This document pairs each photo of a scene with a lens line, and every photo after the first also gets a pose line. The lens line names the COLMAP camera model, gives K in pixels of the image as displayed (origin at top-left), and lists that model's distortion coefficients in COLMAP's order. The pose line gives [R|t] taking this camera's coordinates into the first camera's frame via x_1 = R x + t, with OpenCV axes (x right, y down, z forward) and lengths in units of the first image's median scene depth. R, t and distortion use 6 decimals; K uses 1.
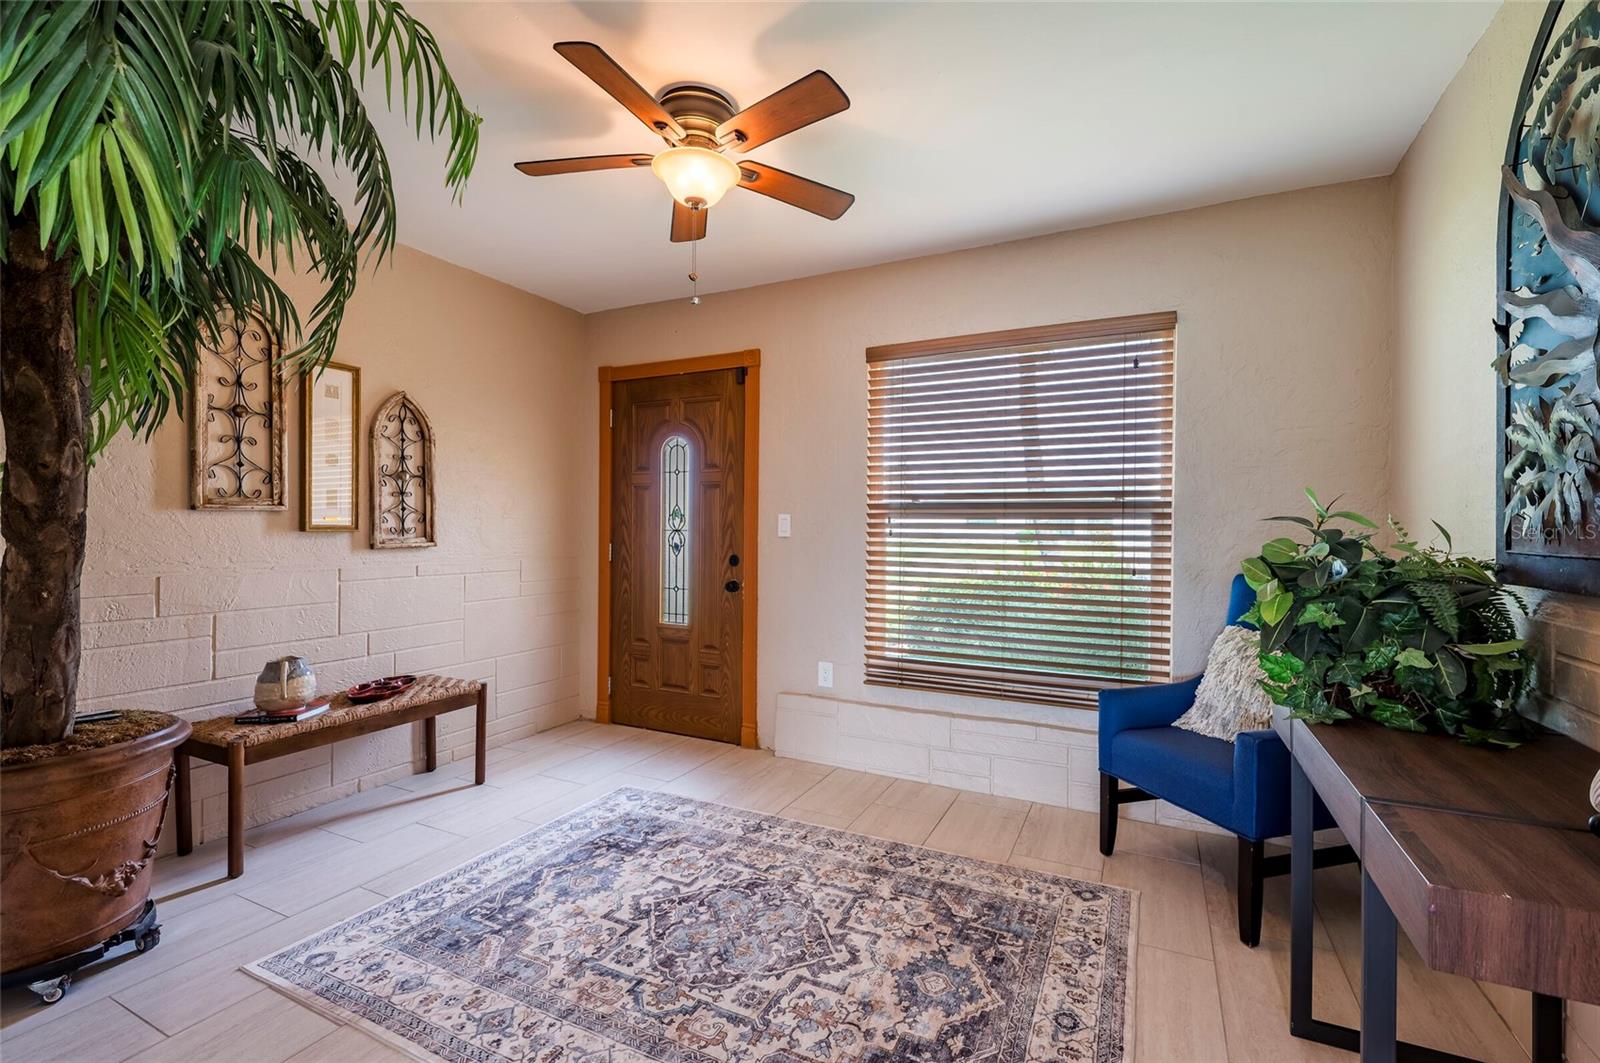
lens RADIAL K [[700.7, 0, 801.9], [0, 700.7, 531.1], [0, 0, 1]] dist [0.002134, -0.006096]
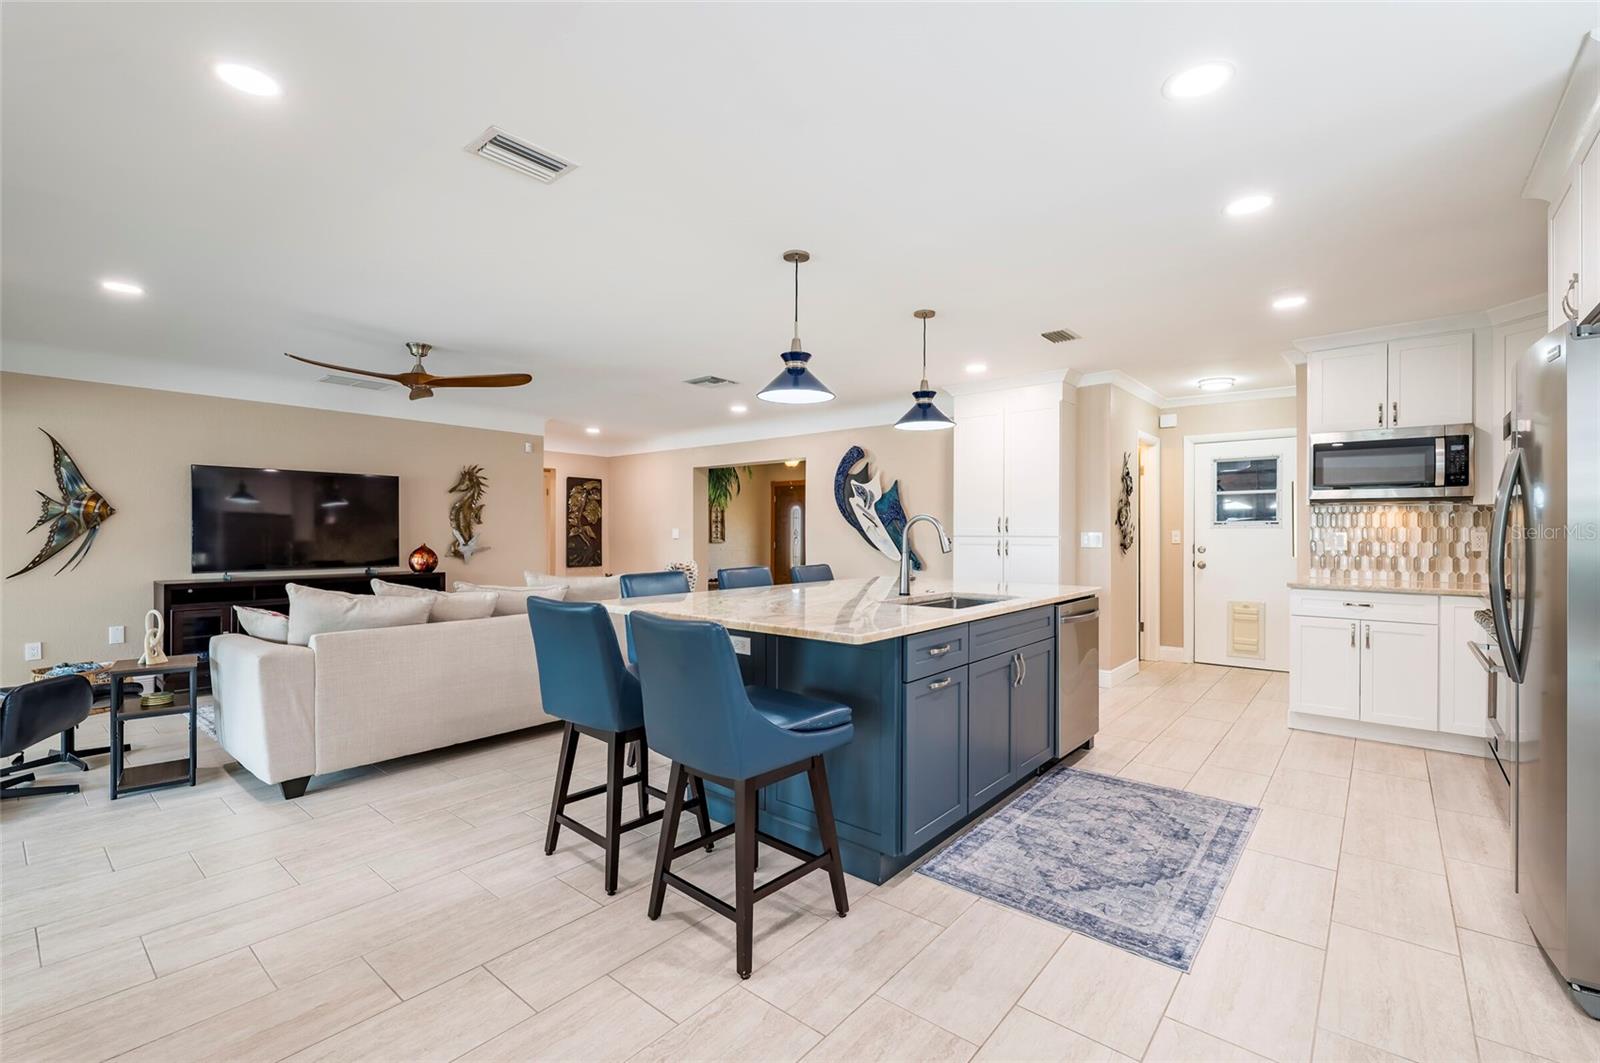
lens RADIAL K [[700.7, 0, 801.9], [0, 700.7, 531.1], [0, 0, 1]] dist [0.002134, -0.006096]
pose [[0.973428, -0.004316, -0.228952, 0.796982], [0.003121, 0.999980, -0.005582, -0.015140], [0.228971, 0.004719, 0.973422, -2.859432]]
